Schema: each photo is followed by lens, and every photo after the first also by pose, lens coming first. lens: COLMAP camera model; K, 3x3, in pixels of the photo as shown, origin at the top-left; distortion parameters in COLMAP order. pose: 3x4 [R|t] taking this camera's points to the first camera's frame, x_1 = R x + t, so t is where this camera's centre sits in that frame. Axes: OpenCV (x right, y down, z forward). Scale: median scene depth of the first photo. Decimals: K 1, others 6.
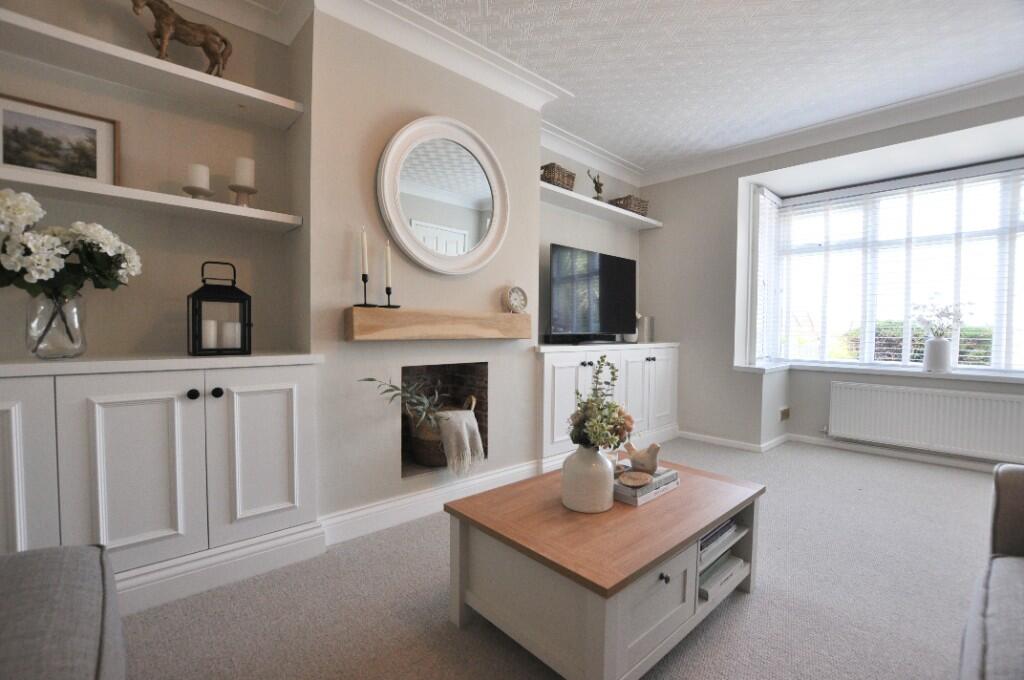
lens RADIAL K [[446.1, 0, 512.0], [0, 446.1, 340.0], [0, 0, 1]] dist [-0.057512, 0.000152]
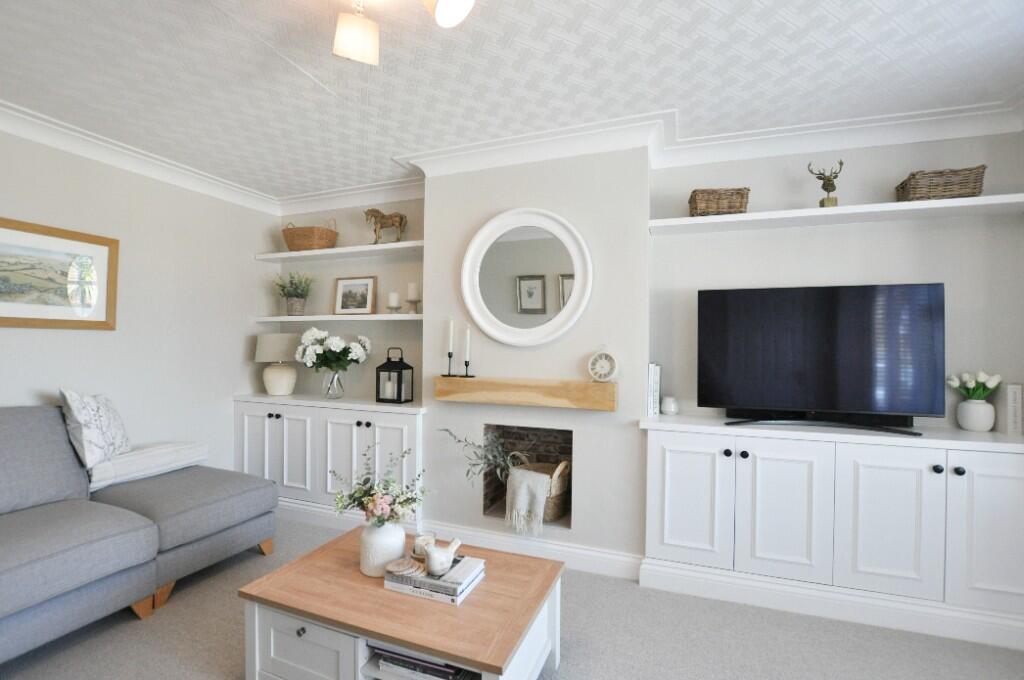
lens RADIAL K [[450.7, 0, 508.5], [0, 450.7, 342.8], [0, 0, 1]] dist [-0.016269, 0.000066]
pose [[0.441253, -0.026702, -0.896985, 0.995556], [-0.035262, 0.998269, -0.047063, -0.117852], [0.896690, 0.052397, 0.439548, 0.541992]]
